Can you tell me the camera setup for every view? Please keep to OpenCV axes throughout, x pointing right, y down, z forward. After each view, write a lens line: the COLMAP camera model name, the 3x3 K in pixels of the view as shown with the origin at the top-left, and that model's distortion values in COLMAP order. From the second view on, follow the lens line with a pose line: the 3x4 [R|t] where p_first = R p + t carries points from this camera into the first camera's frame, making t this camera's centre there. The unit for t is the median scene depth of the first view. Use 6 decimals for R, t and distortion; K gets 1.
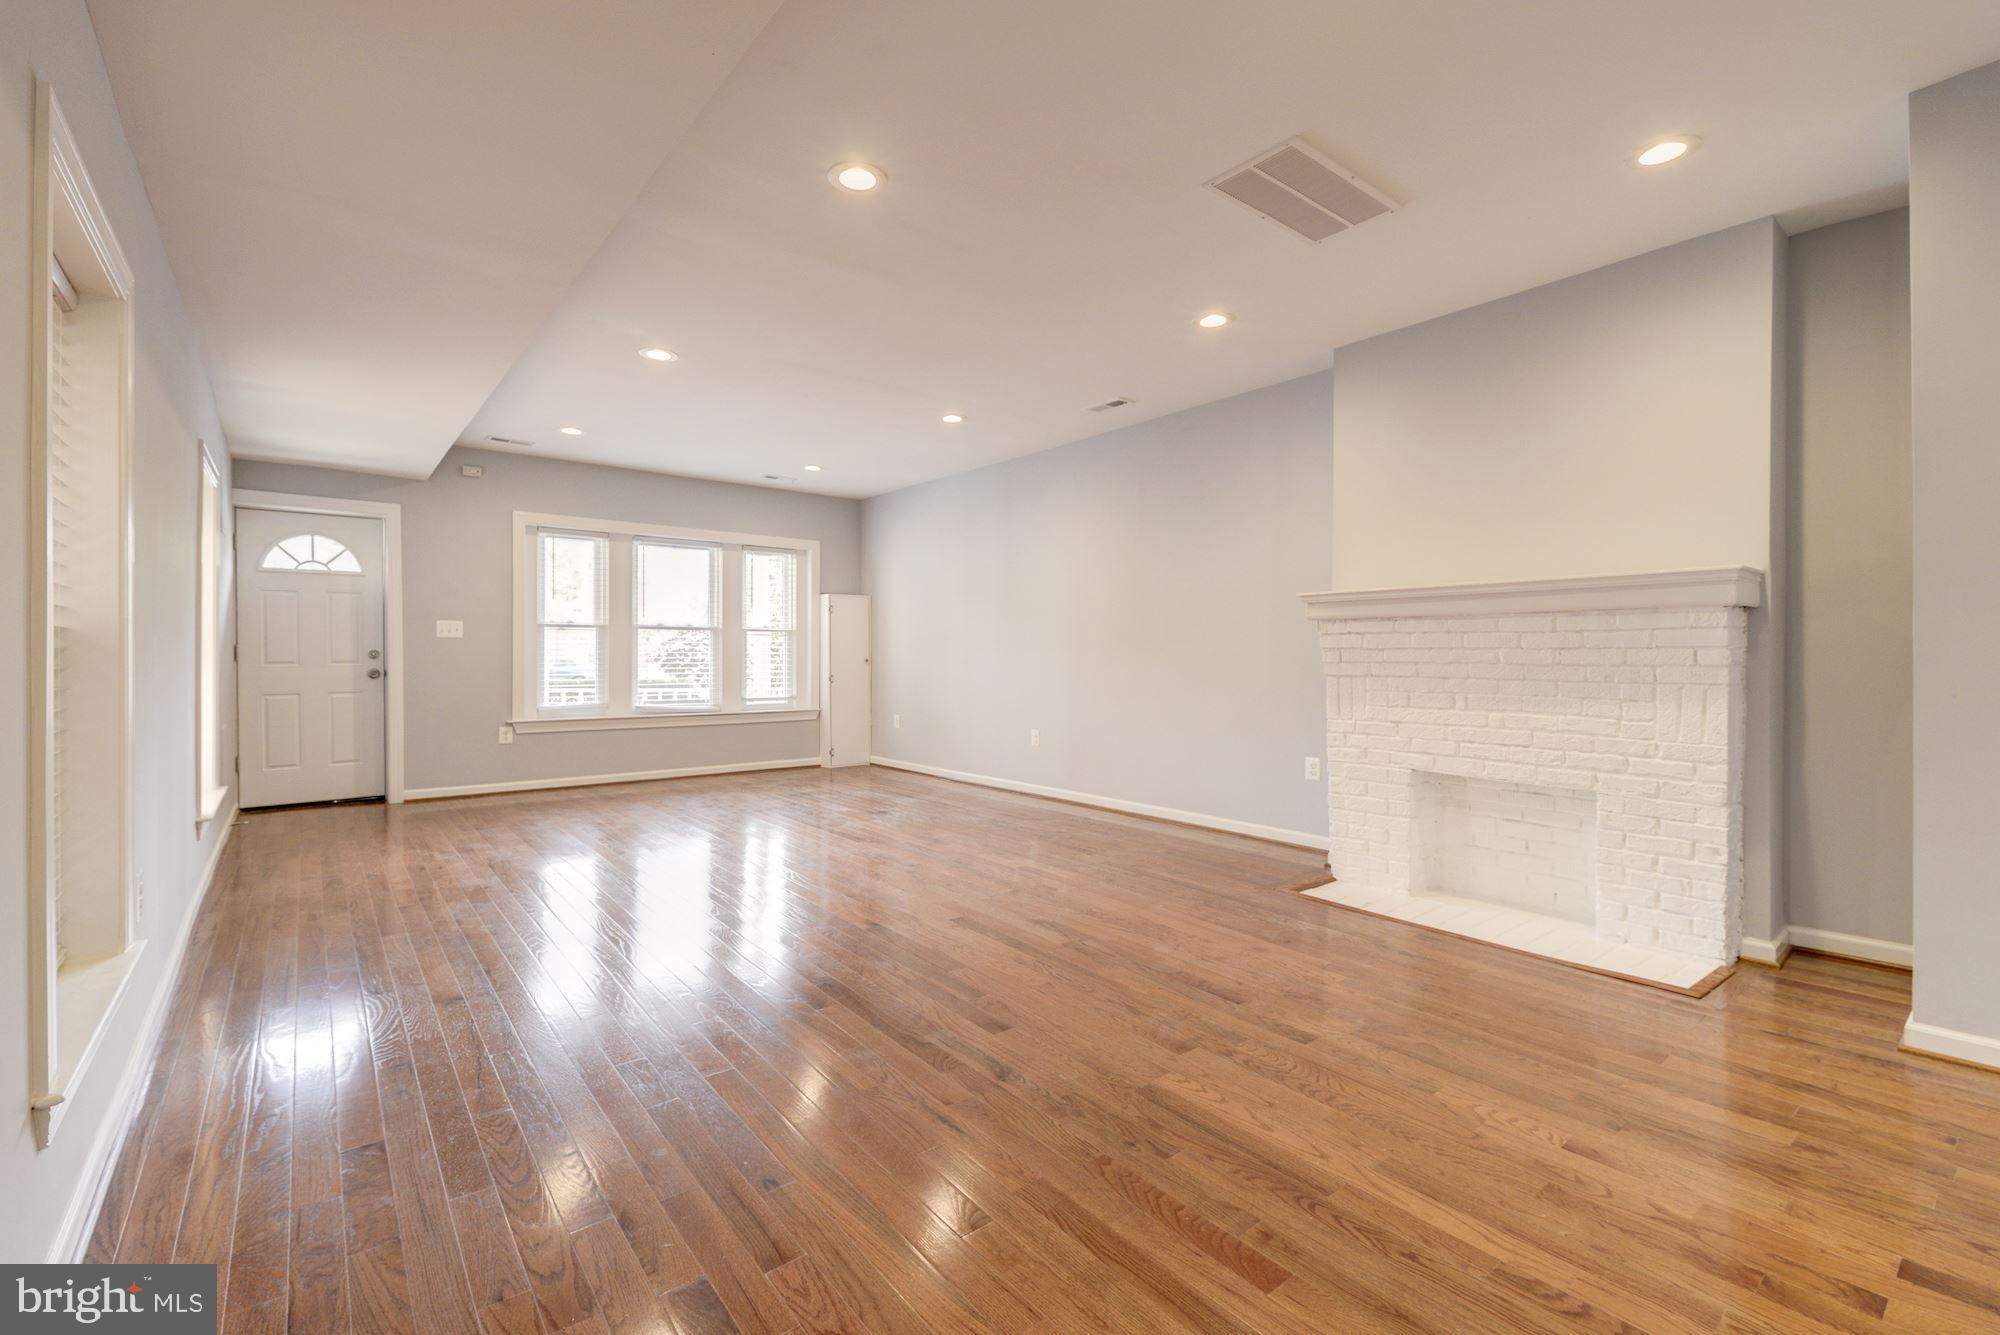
lens RADIAL K [[863.8, 0, 993.8], [0, 863.8, 657.1], [0, 0, 1]] dist [0.018964, -0.012018]
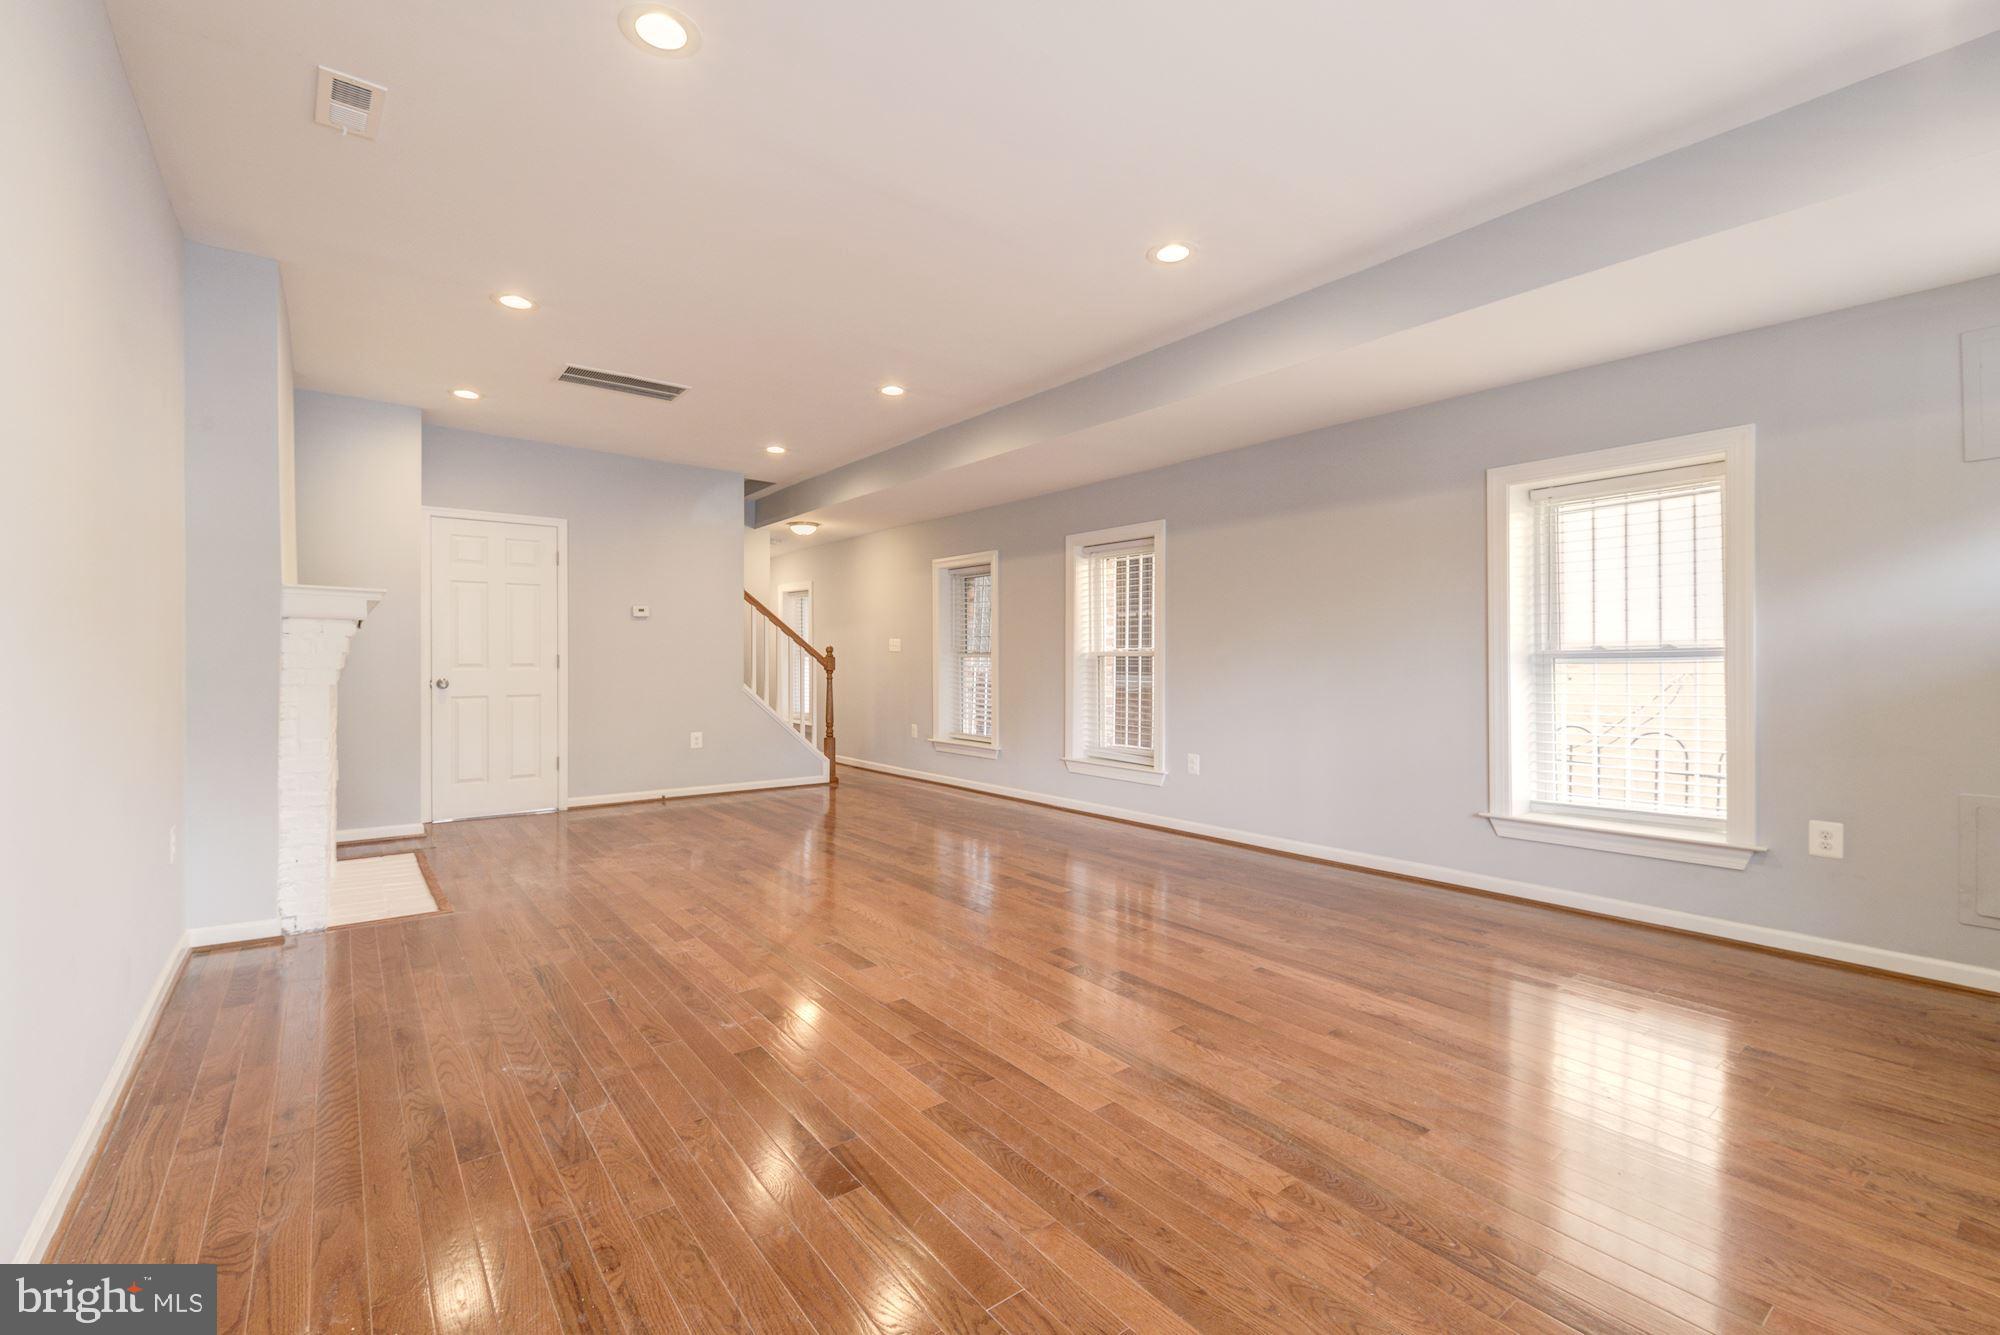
lens RADIAL K [[863.8, 0, 993.8], [0, 863.8, 657.1], [0, 0, 1]] dist [0.018964, -0.012018]
pose [[-0.999591, -0.003462, 0.028375, -0.204785], [-0.003495, 0.999993, -0.001119, -0.005111], [-0.028371, -0.001218, -0.999597, 1.301054]]
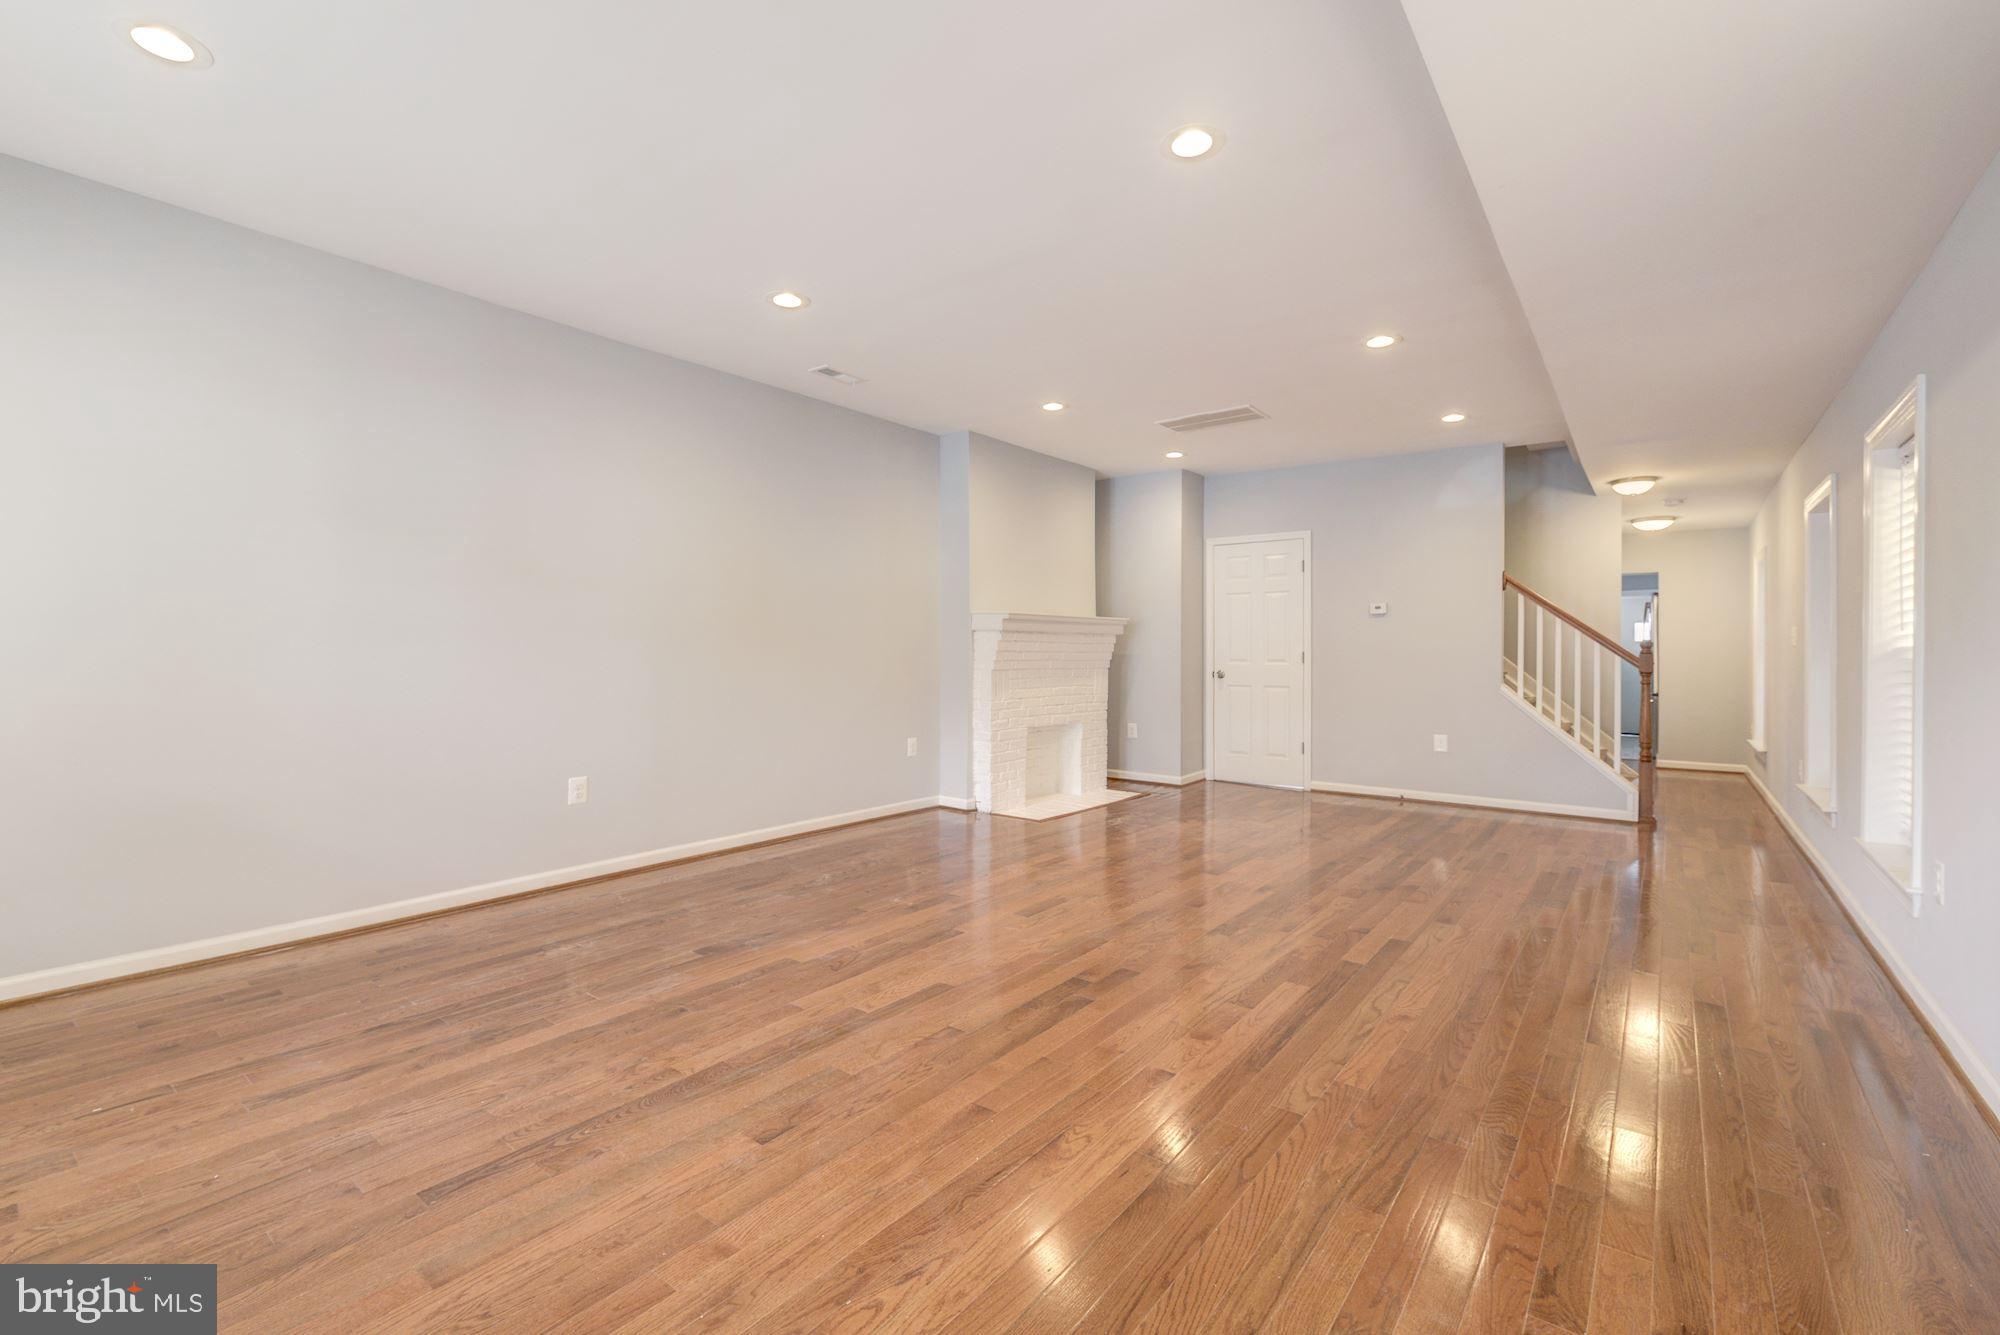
lens RADIAL K [[863.8, 0, 993.8], [0, 863.8, 657.1], [0, 0, 1]] dist [0.018964, -0.012018]
pose [[-0.218529, -0.009038, 0.975789, -0.708338], [-0.005417, 0.999953, 0.008049, -0.007494], [-0.975815, -0.003527, -0.218567, 0.938656]]
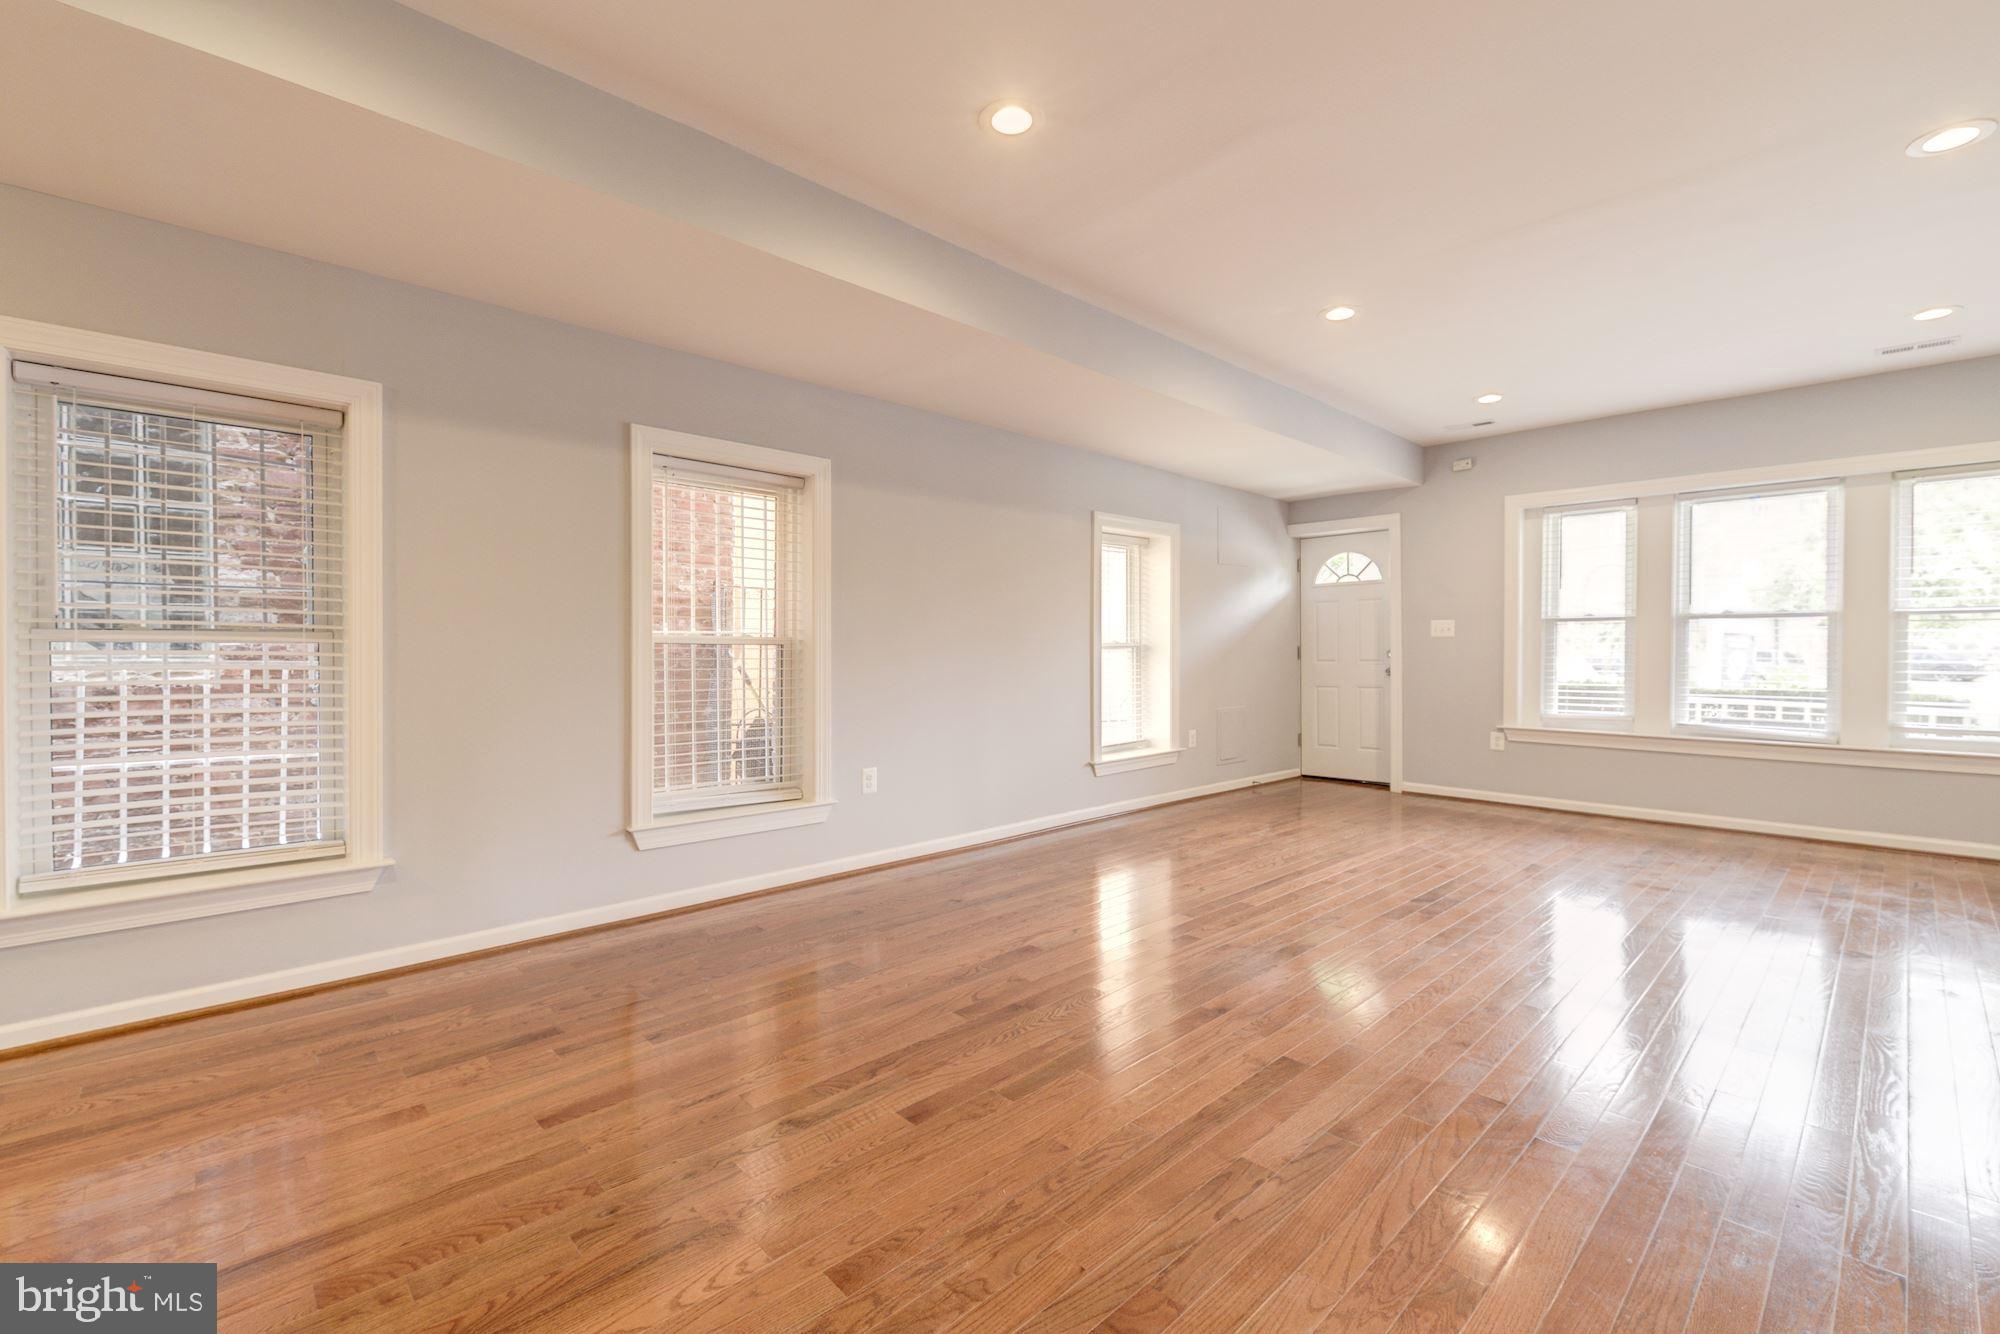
lens RADIAL K [[863.8, 0, 993.8], [0, 863.8, 656.6], [0, 0, 1]] dist [0.018964, -0.012018]
pose [[0.074077, 0.002445, -0.997249, 0.346229], [-0.003389, 0.999992, 0.002200, -0.000254], [0.997247, 0.003216, 0.074085, 0.430073]]
